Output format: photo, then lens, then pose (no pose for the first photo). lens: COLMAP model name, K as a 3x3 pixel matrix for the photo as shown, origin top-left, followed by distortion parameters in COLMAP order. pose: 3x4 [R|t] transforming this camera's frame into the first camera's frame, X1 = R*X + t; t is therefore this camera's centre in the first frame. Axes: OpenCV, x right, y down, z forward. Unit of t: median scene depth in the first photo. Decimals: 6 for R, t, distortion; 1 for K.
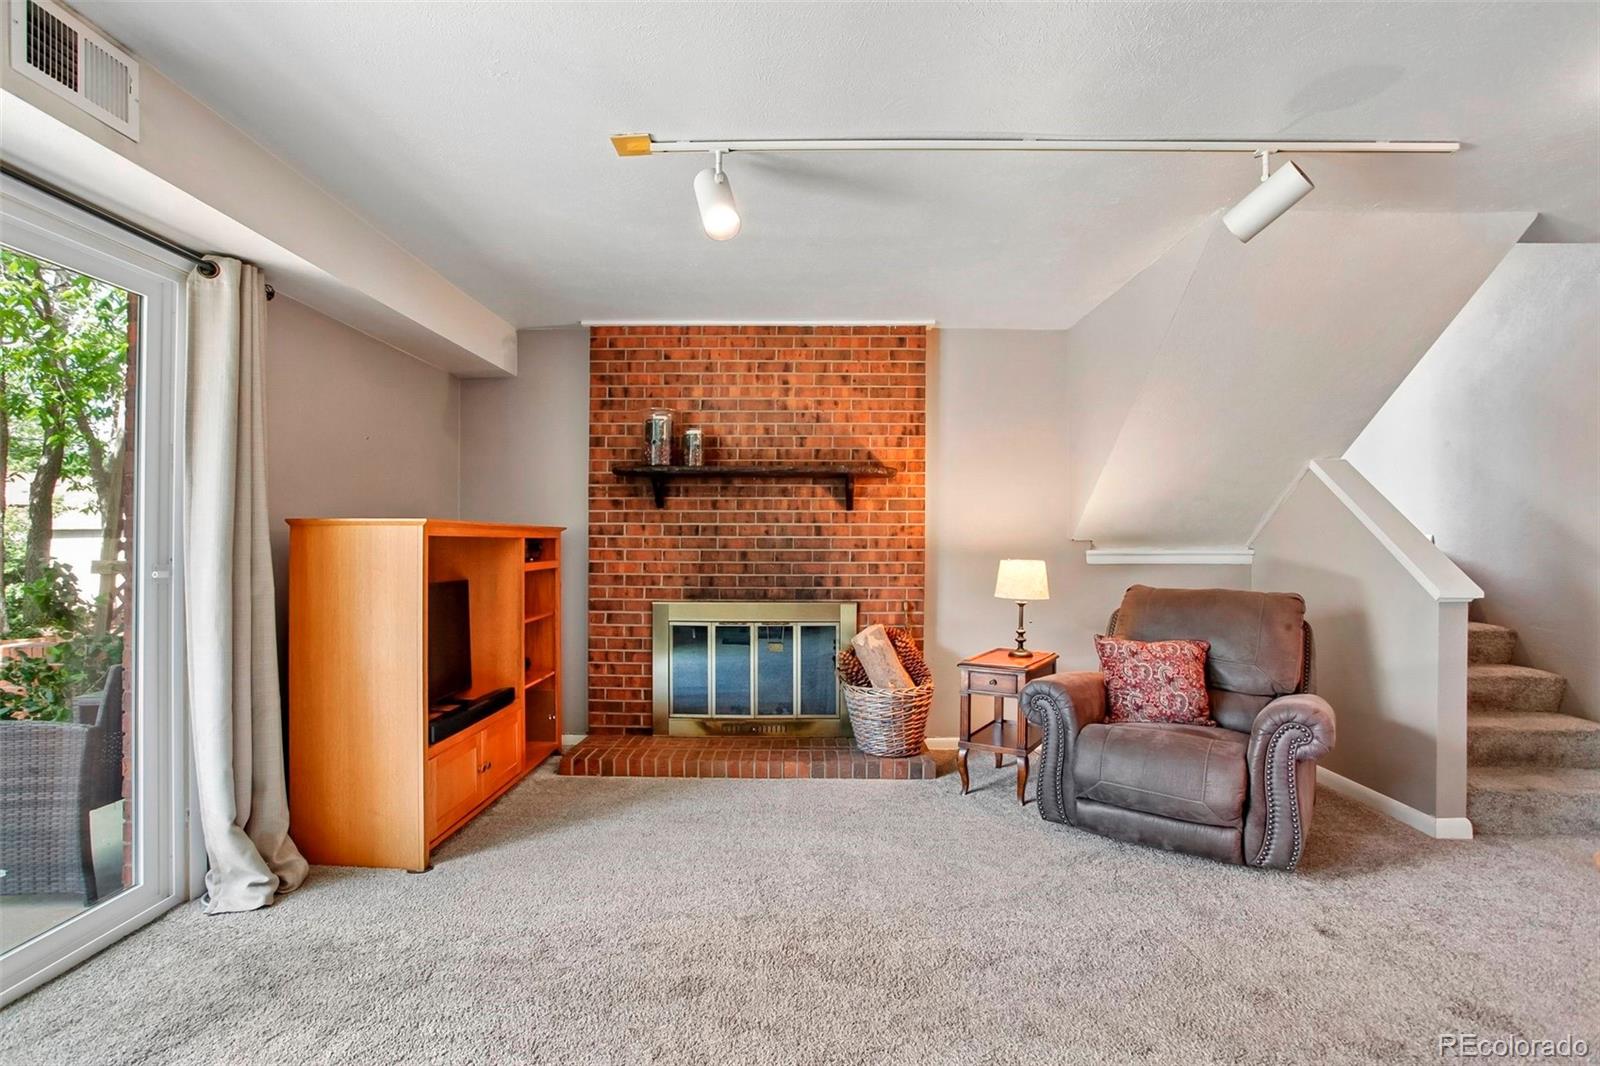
lens RADIAL K [[791.9, 0, 788.6], [0, 791.9, 536.8], [0, 0, 1]] dist [-0.078464, 0.035087]
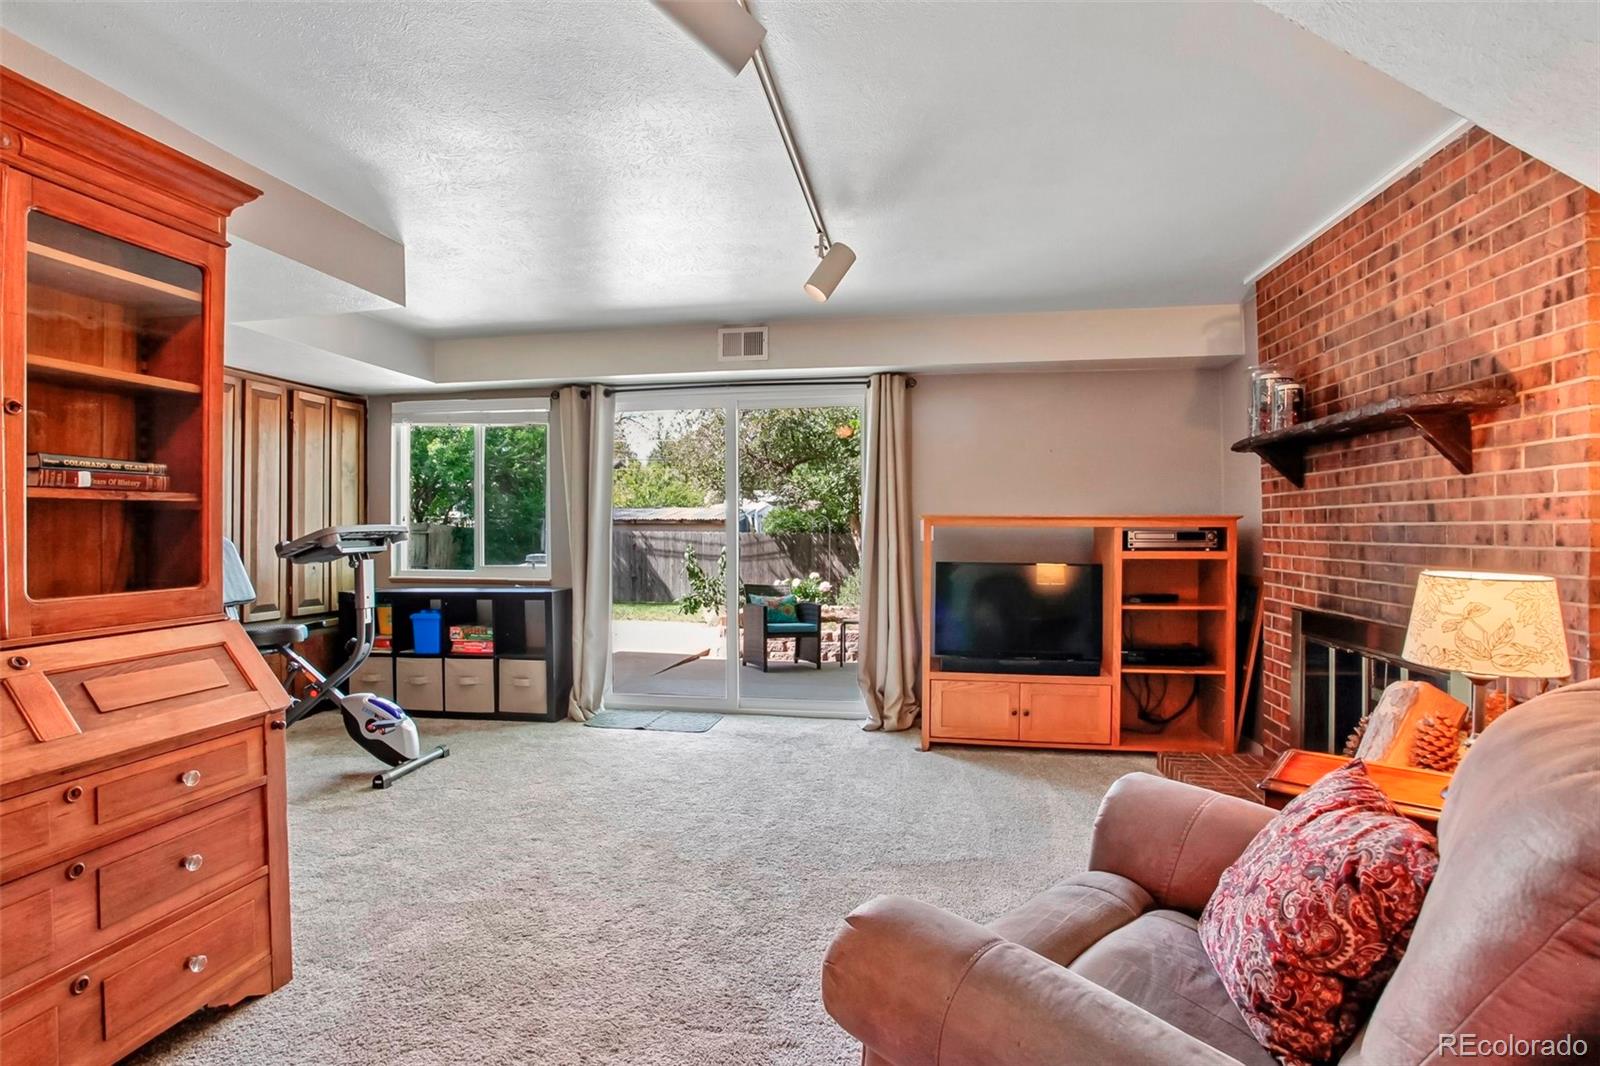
lens RADIAL K [[791.9, 0, 788.6], [0, 791.9, 536.8], [0, 0, 1]] dist [-0.078464, 0.035087]
pose [[-0.158724, 0.008305, -0.987288, 0.668949], [0.001483, 0.999965, 0.008174, 0.004927], [0.987322, -0.000167, -0.158730, 0.621220]]
